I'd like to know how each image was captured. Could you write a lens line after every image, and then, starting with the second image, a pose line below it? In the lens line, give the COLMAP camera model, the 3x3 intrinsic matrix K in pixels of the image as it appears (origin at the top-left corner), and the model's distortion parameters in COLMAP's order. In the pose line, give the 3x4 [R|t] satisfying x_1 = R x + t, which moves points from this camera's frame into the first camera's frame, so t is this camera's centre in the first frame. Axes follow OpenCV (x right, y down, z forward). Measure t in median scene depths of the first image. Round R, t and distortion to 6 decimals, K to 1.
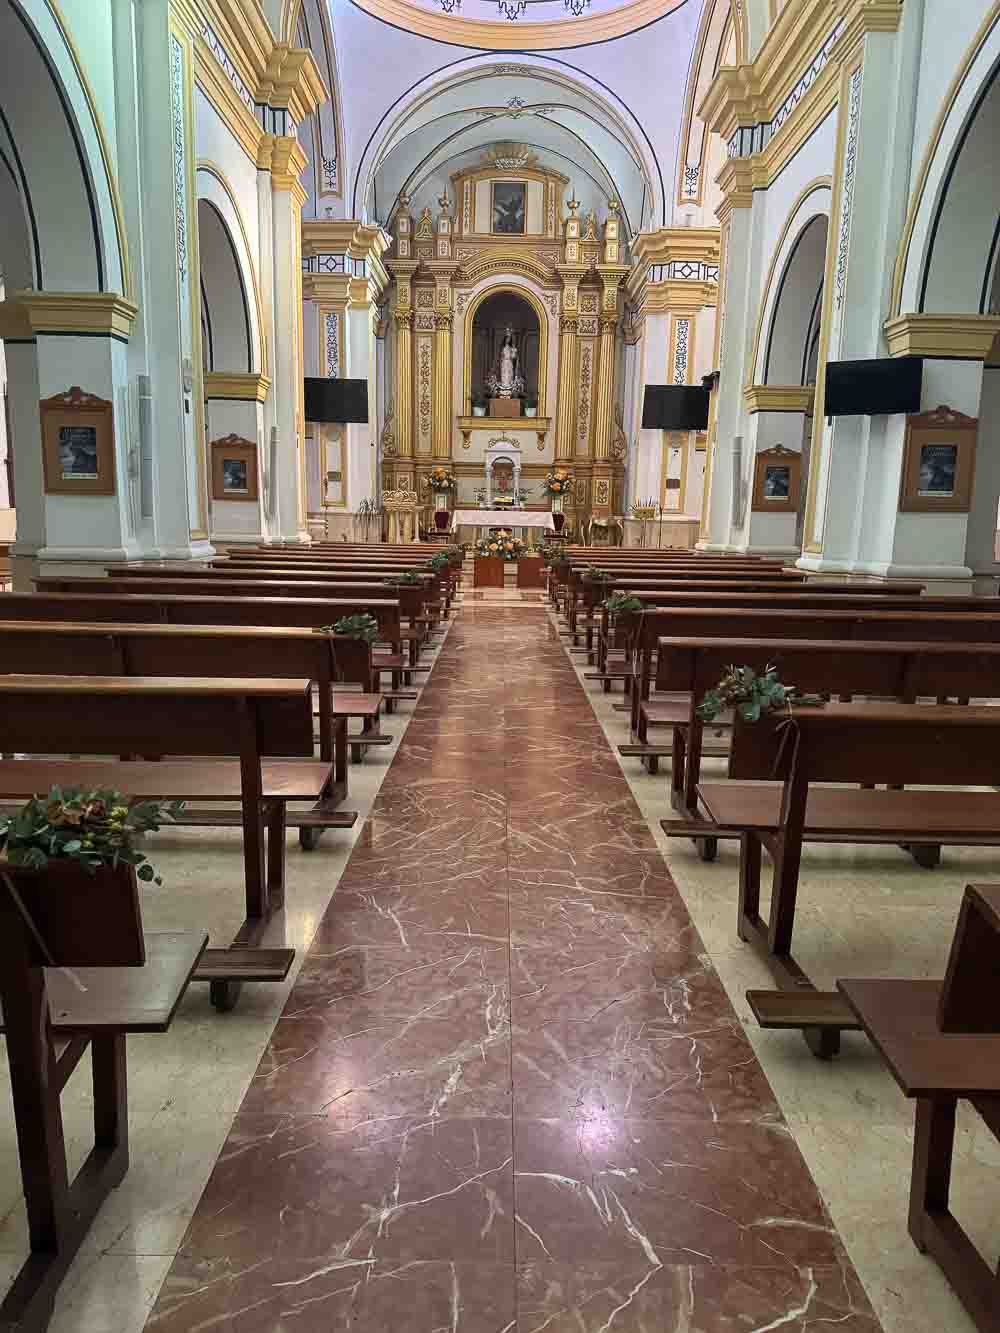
lens RADIAL K [[919.2, 0, 496.9], [0, 919.2, 686.9], [0, 0, 1]] dist [0.076714, -0.002160]
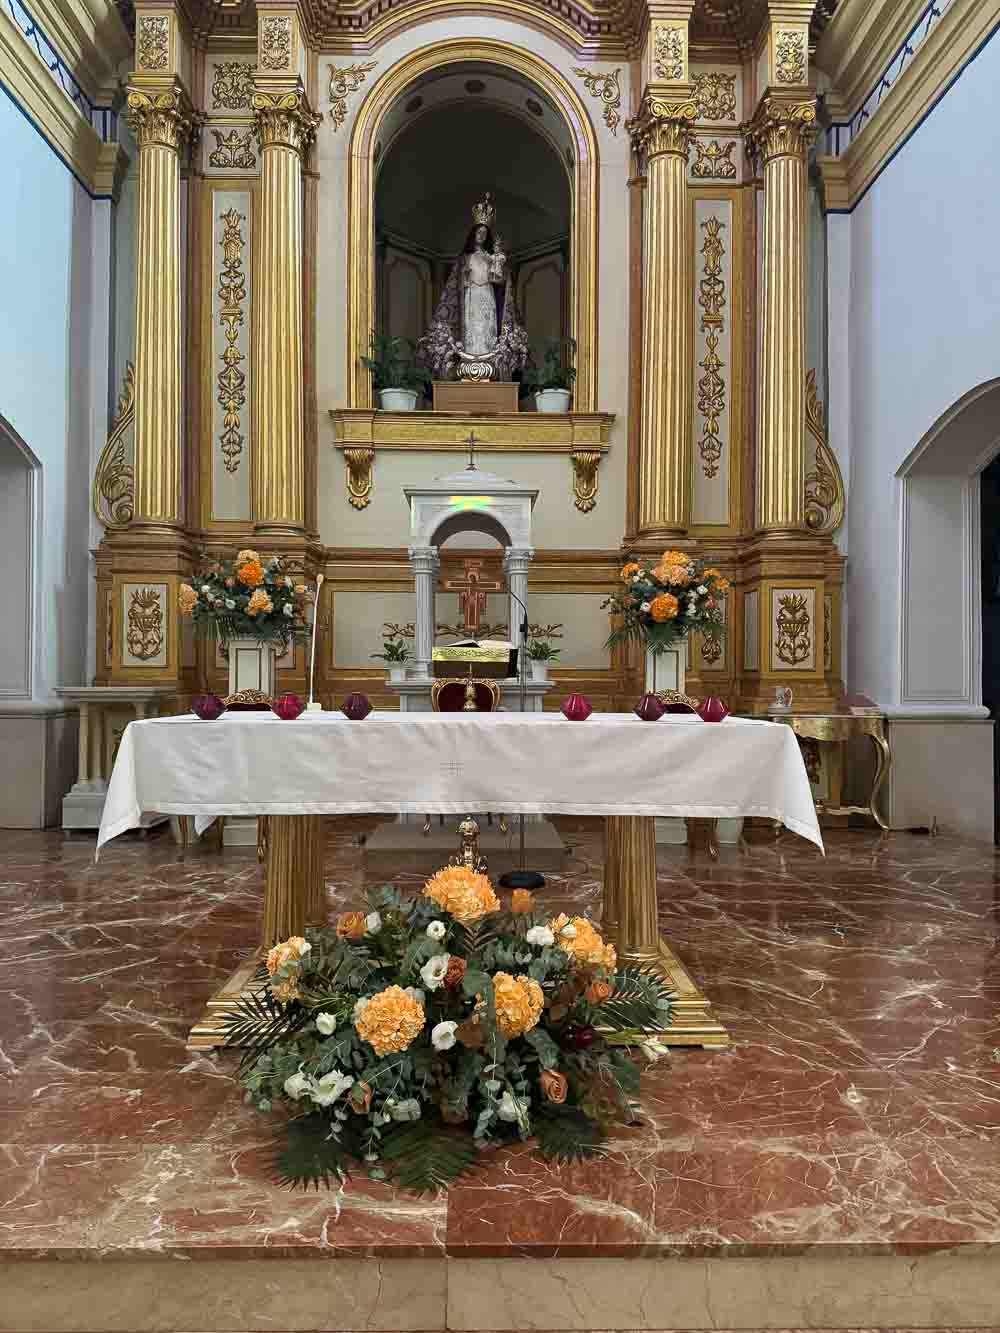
lens RADIAL K [[919.2, 0, 496.9], [0, 919.2, 686.9], [0, 0, 1]] dist [0.076714, -0.002160]
pose [[0.999596, -0.016705, 0.022993, 0.007159], [0.020442, 0.984659, -0.173287, -0.139319], [-0.019746, 0.173687, 0.984603, 0.696545]]
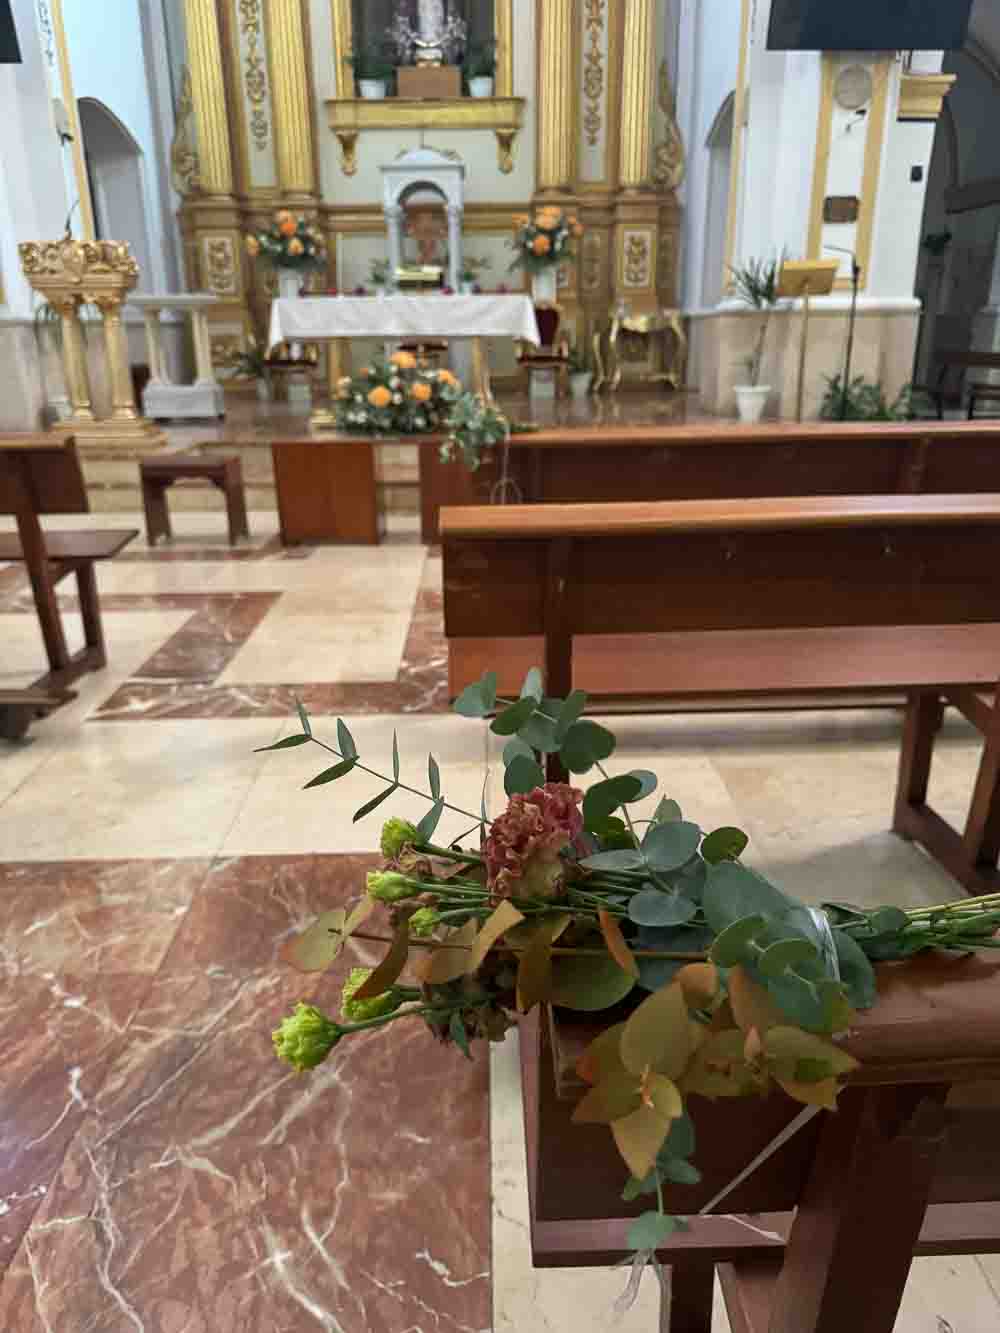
lens RADIAL K [[943.2, 0, 495.8], [0, 943.2, 680.5], [0, 0, 1]] dist [0.008039, -0.029152]
pose [[0.999214, -0.039445, 0.003929, 0.030576], [0.038198, 0.984616, 0.170508, -0.081448], [-0.010594, -0.170224, 0.985349, 0.480496]]
